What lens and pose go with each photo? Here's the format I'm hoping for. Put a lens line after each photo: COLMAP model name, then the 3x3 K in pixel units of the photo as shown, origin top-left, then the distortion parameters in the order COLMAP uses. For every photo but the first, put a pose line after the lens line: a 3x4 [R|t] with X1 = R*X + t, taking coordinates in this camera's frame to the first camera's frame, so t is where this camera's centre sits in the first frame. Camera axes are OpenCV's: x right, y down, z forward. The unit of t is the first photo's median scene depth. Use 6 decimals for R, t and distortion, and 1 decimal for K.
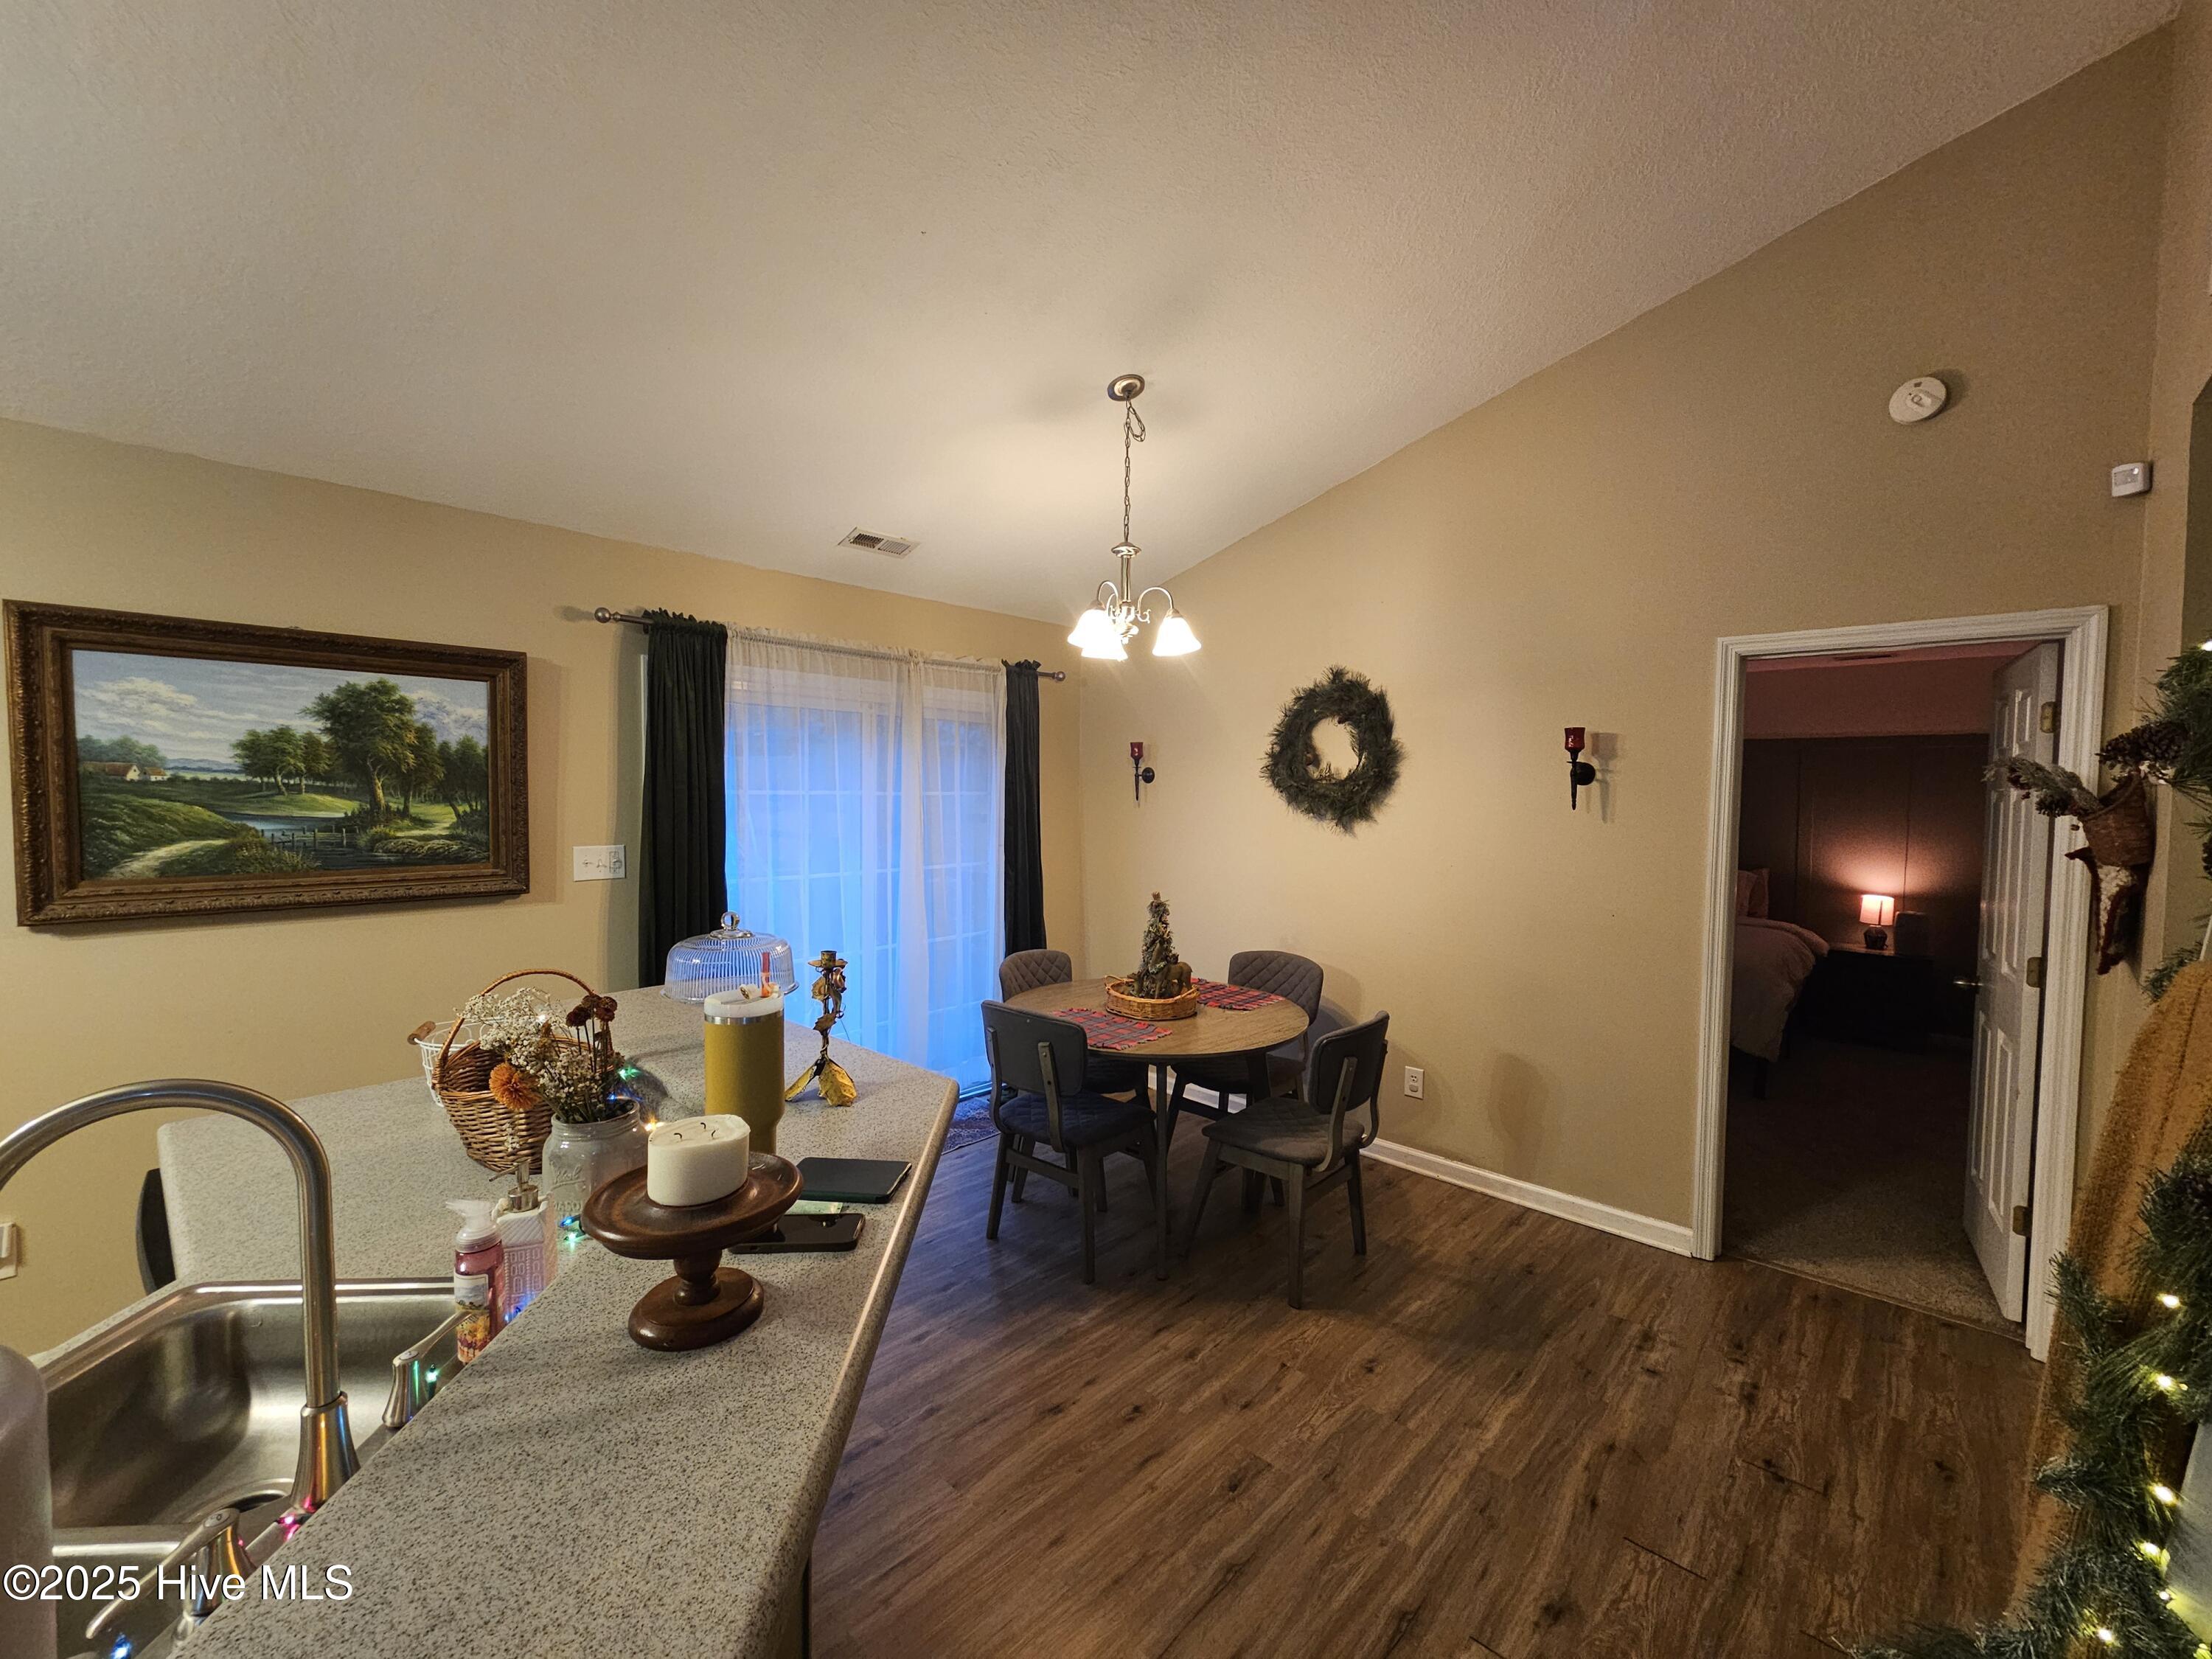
lens RADIAL K [[909.6, 0, 1100.5], [0, 909.6, 828.5], [0, 0, 1]] dist [0.000364, -0.000245]
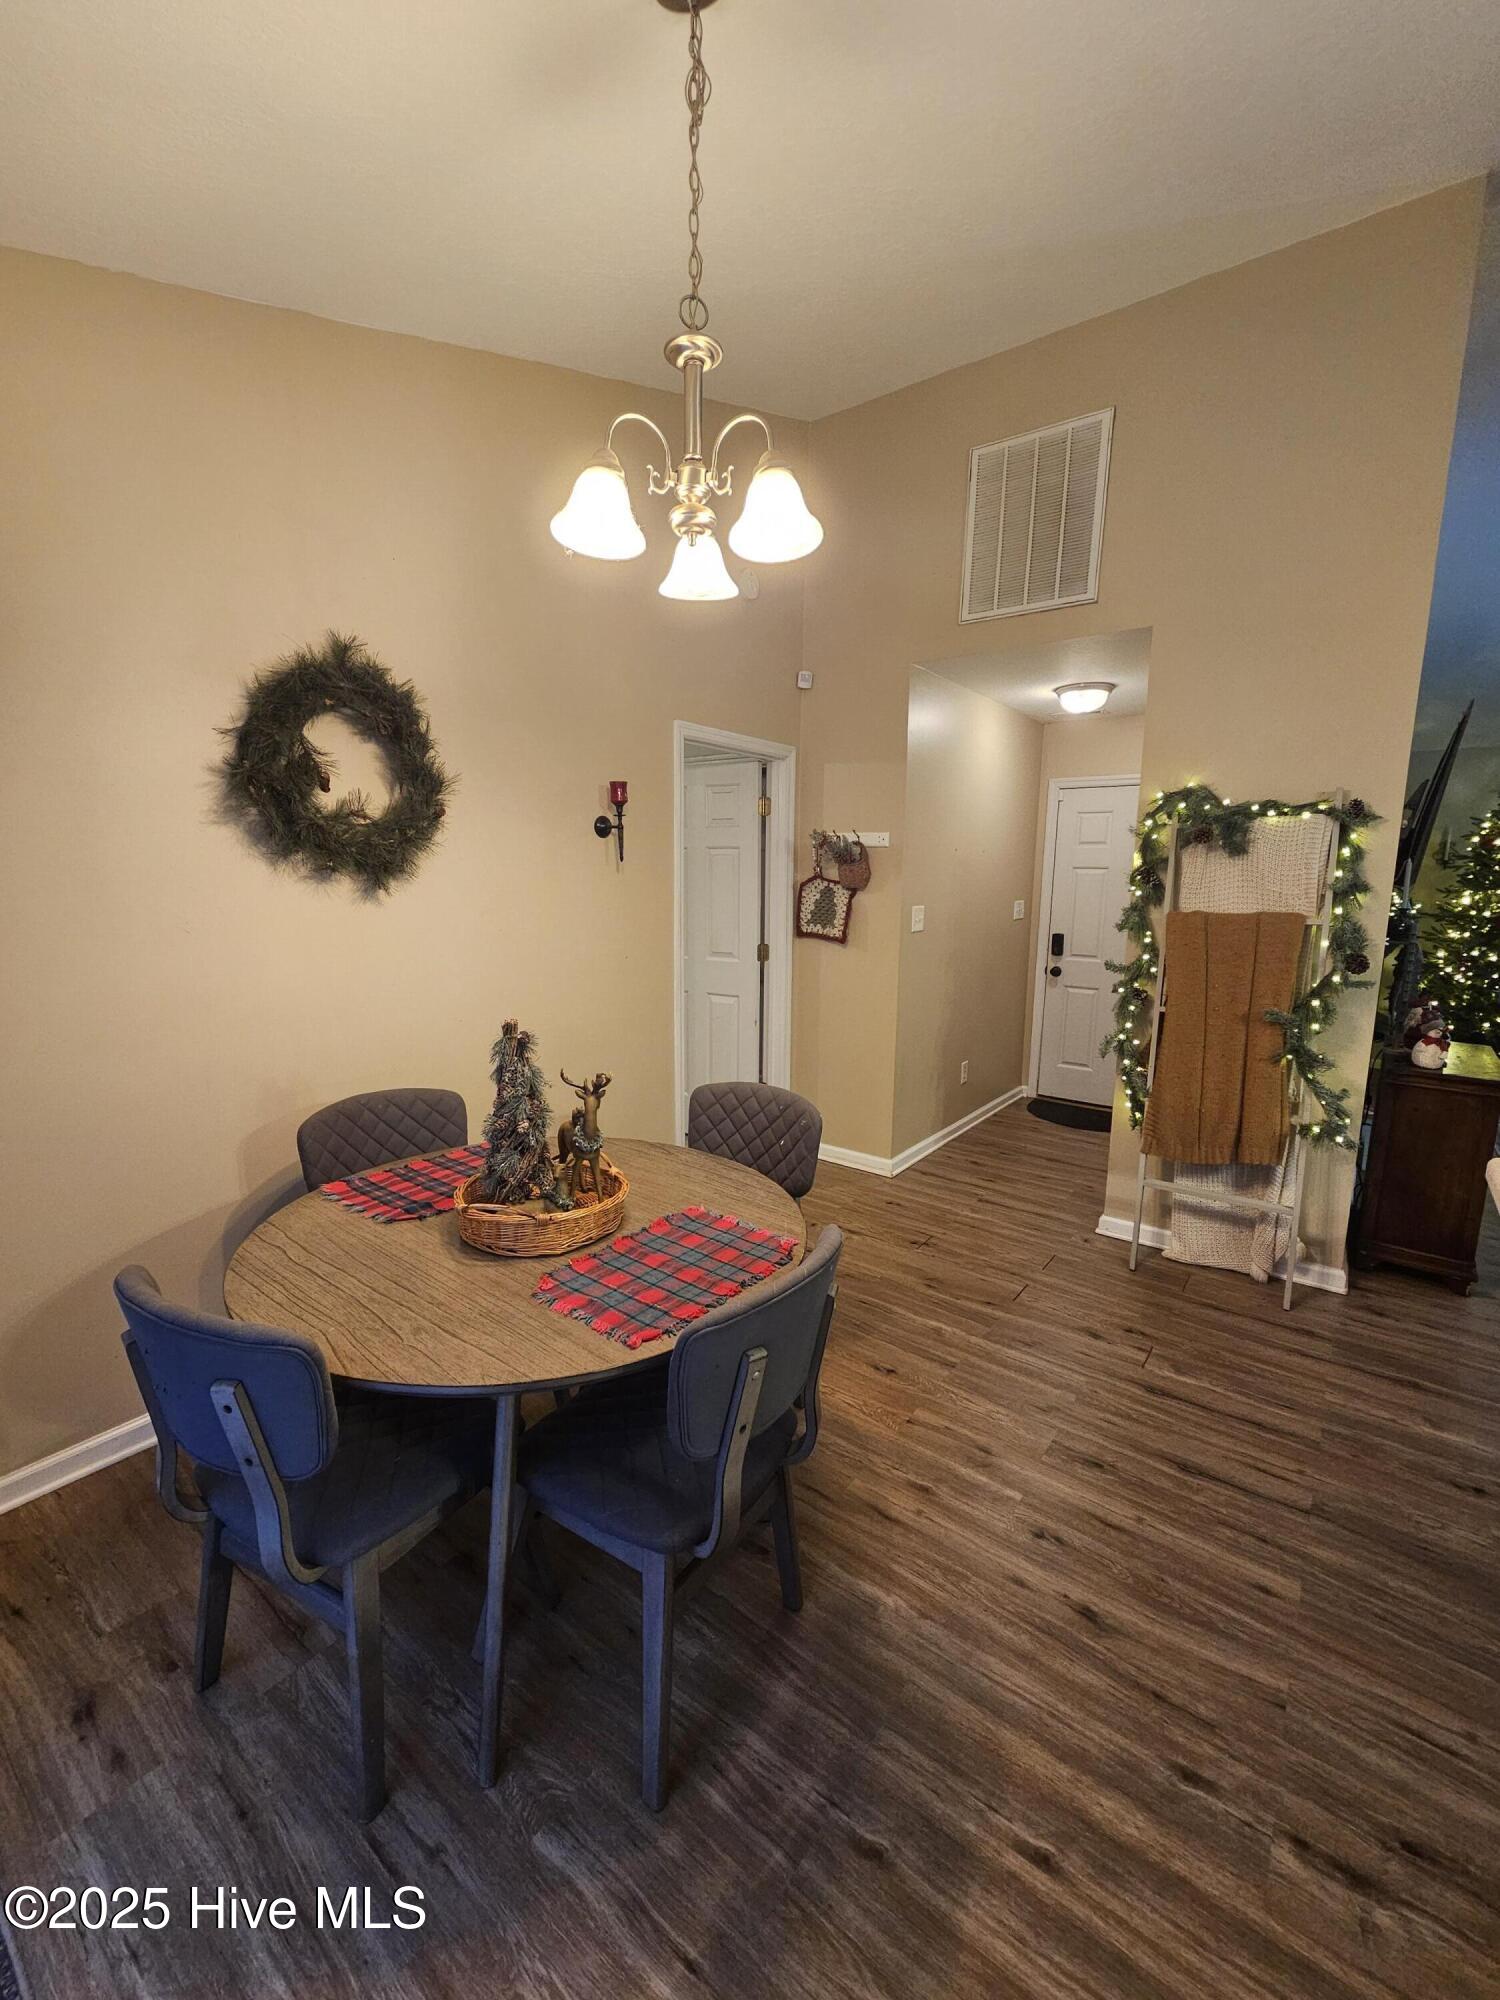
lens RADIAL K [[822.5, 0, 755.4], [0, 822.5, 1000.8], [0, 0, 1]] dist [0.000364, -0.000245]
pose [[-0.103991, -0.170686, 0.979823, -0.538218], [0.026634, 0.984333, 0.174298, -0.028790], [-0.994222, 0.044222, -0.097816, 1.123688]]
